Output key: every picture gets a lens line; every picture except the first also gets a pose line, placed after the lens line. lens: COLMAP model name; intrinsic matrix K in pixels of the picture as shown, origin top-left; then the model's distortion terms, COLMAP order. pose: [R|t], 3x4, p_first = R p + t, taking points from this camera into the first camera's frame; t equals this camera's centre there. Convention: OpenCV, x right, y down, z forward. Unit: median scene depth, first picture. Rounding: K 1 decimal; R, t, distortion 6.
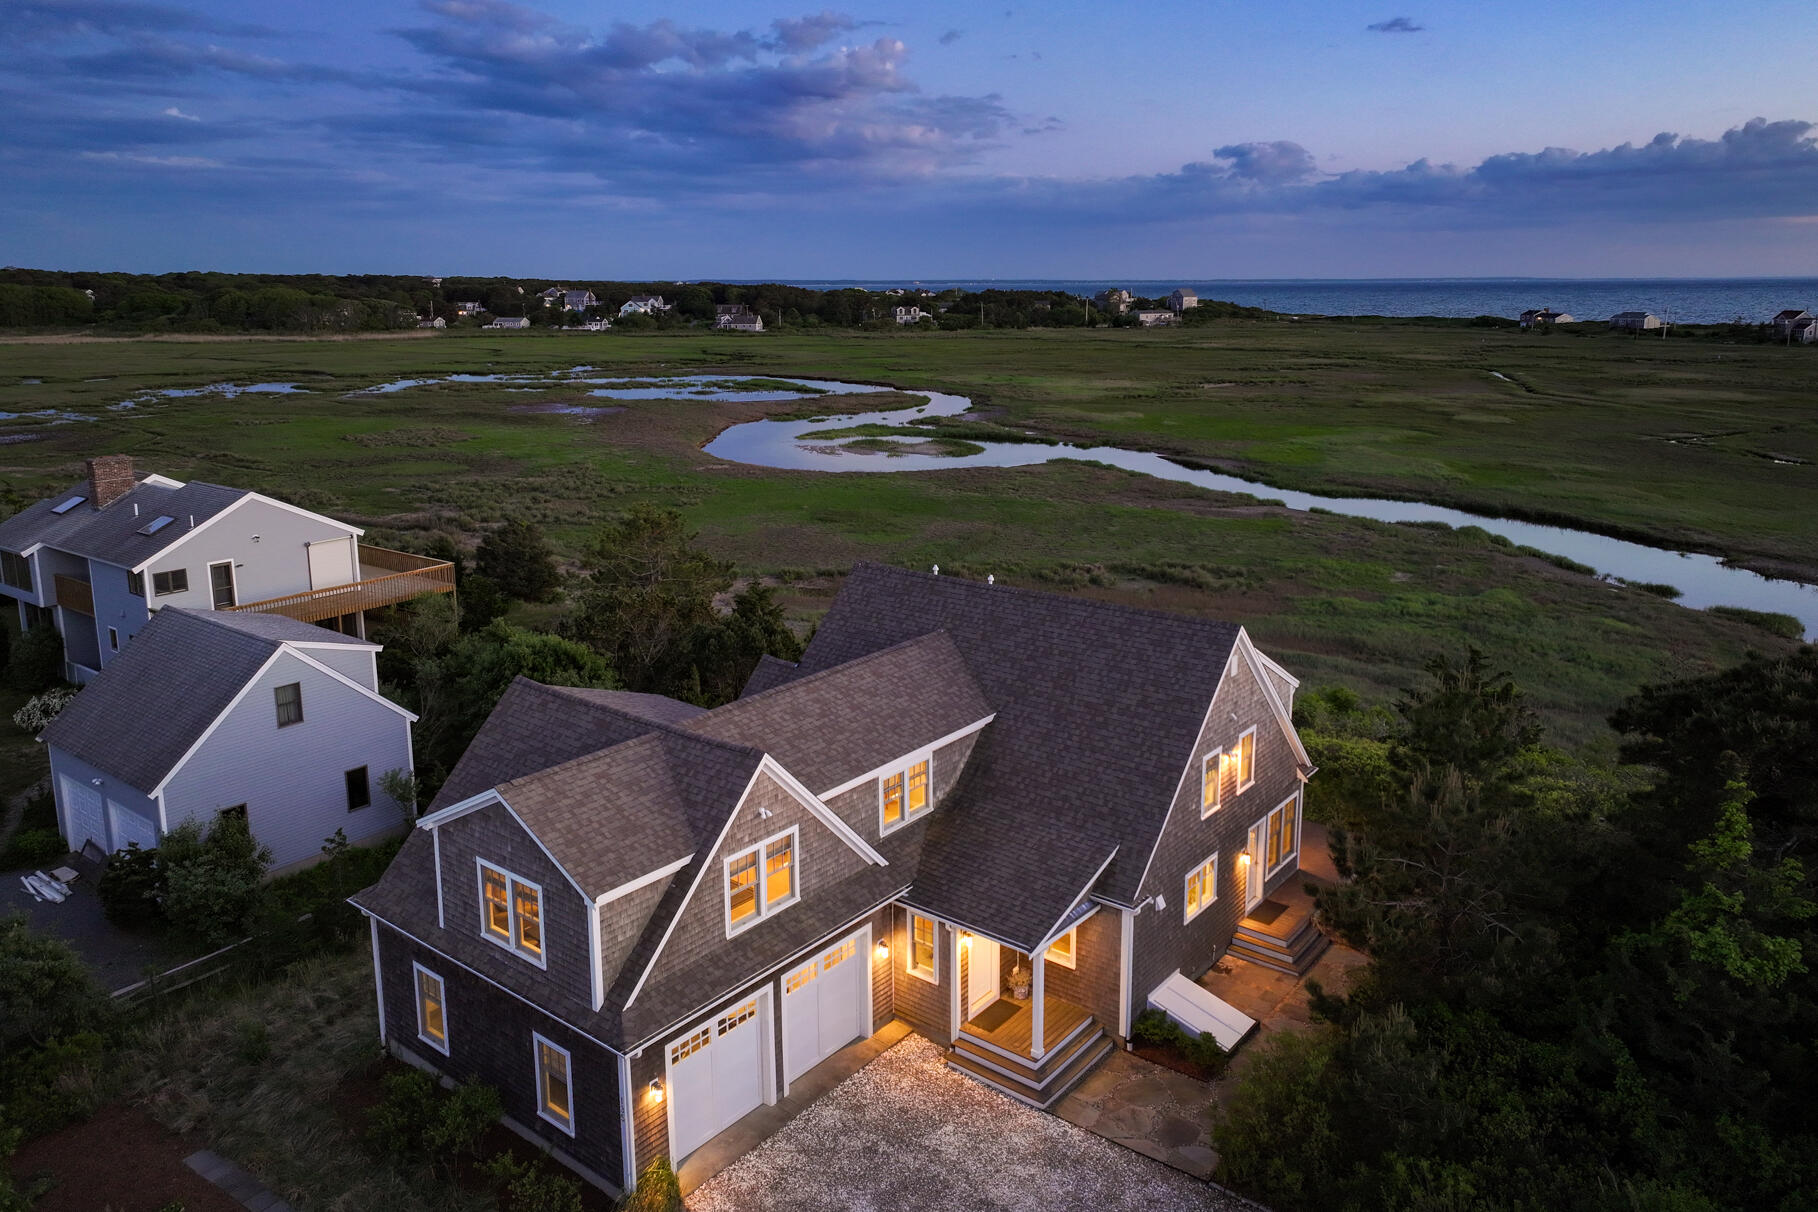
lens RADIAL K [[1279.7, 0, 901.6], [0, 1279.7, 532.1], [0, 0, 1]] dist [0.008760, 0.002309]
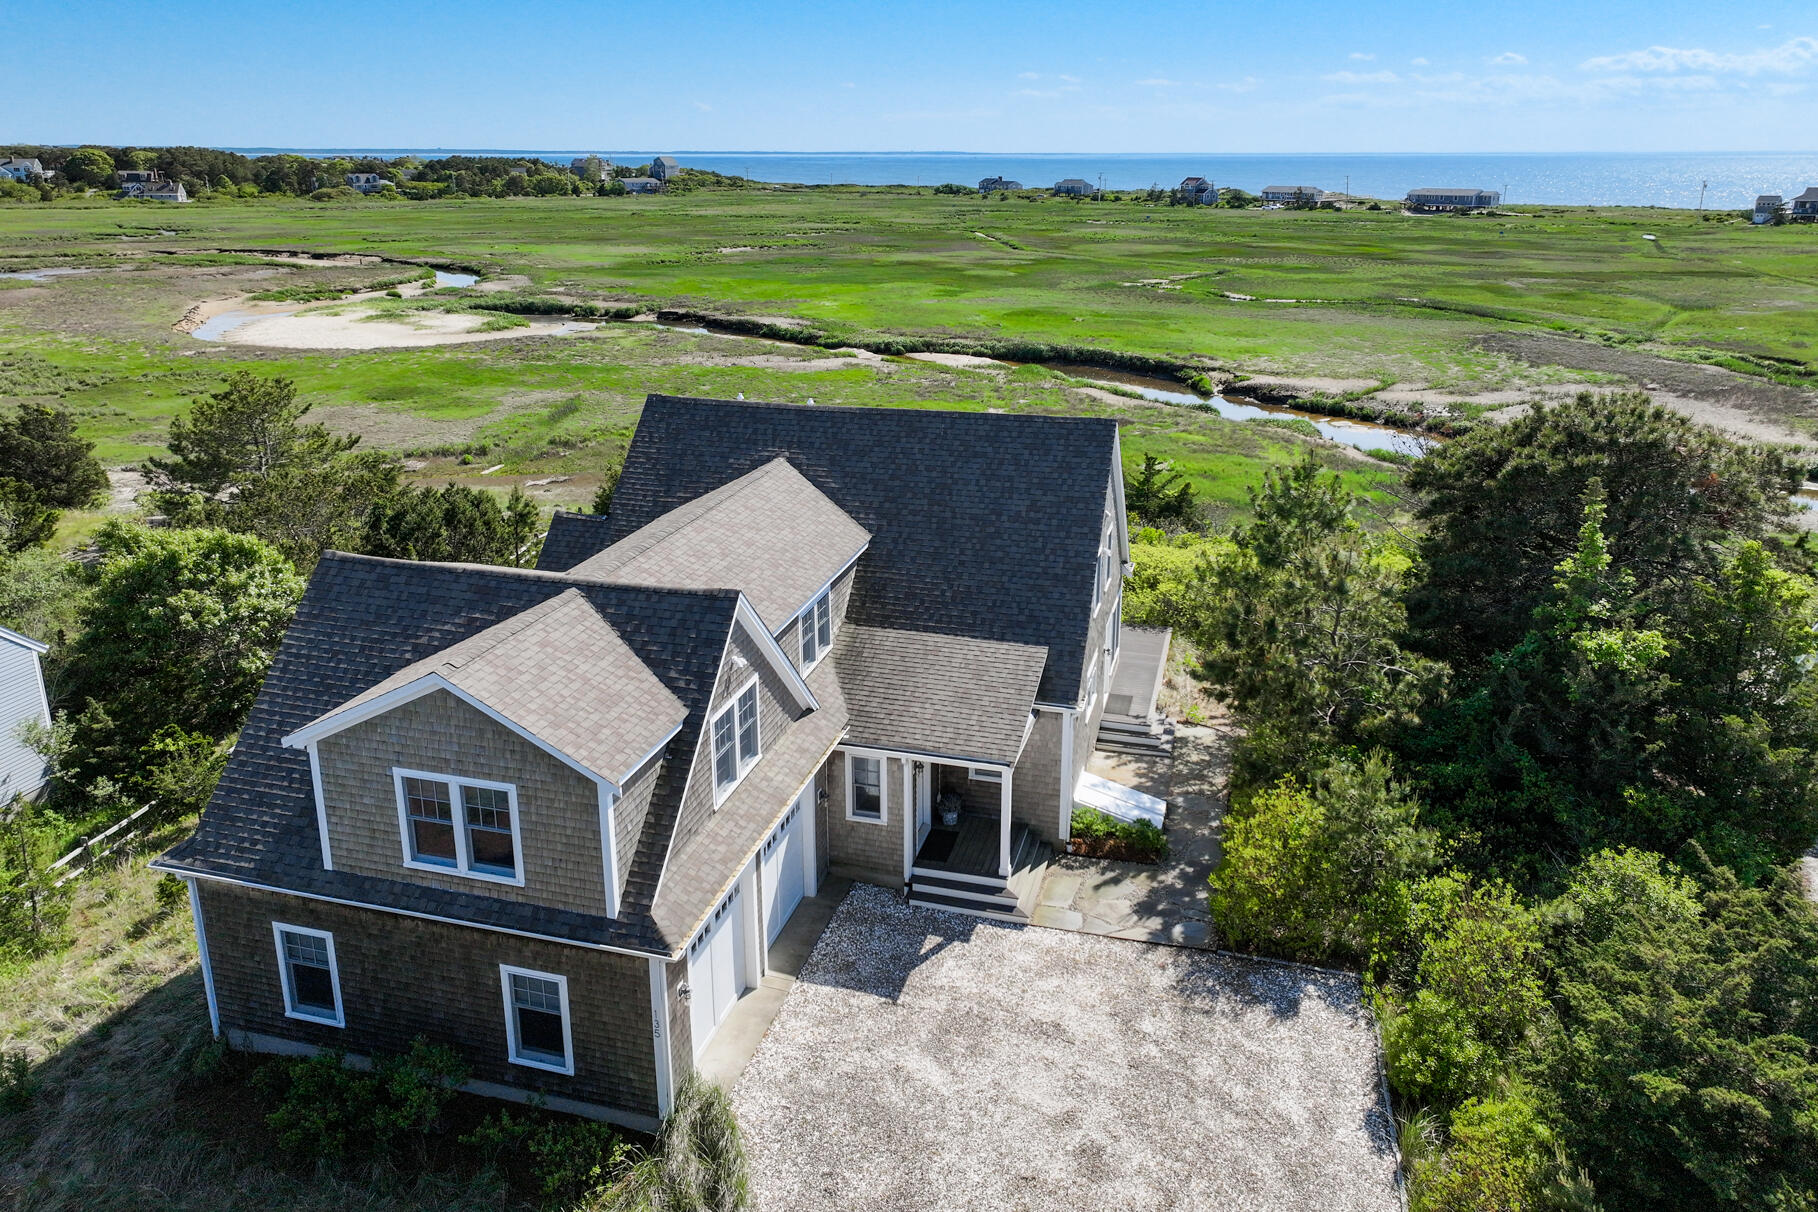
lens RADIAL K [[1279.7, 0, 901.6], [0, 1279.7, 532.1], [0, 0, 1]] dist [0.008760, 0.002309]
pose [[0.920411, -0.104723, 0.376665, -0.262311], [0.068673, 0.991783, 0.107935, 0.039888], [-0.384873, -0.073478, 0.920040, 0.144607]]
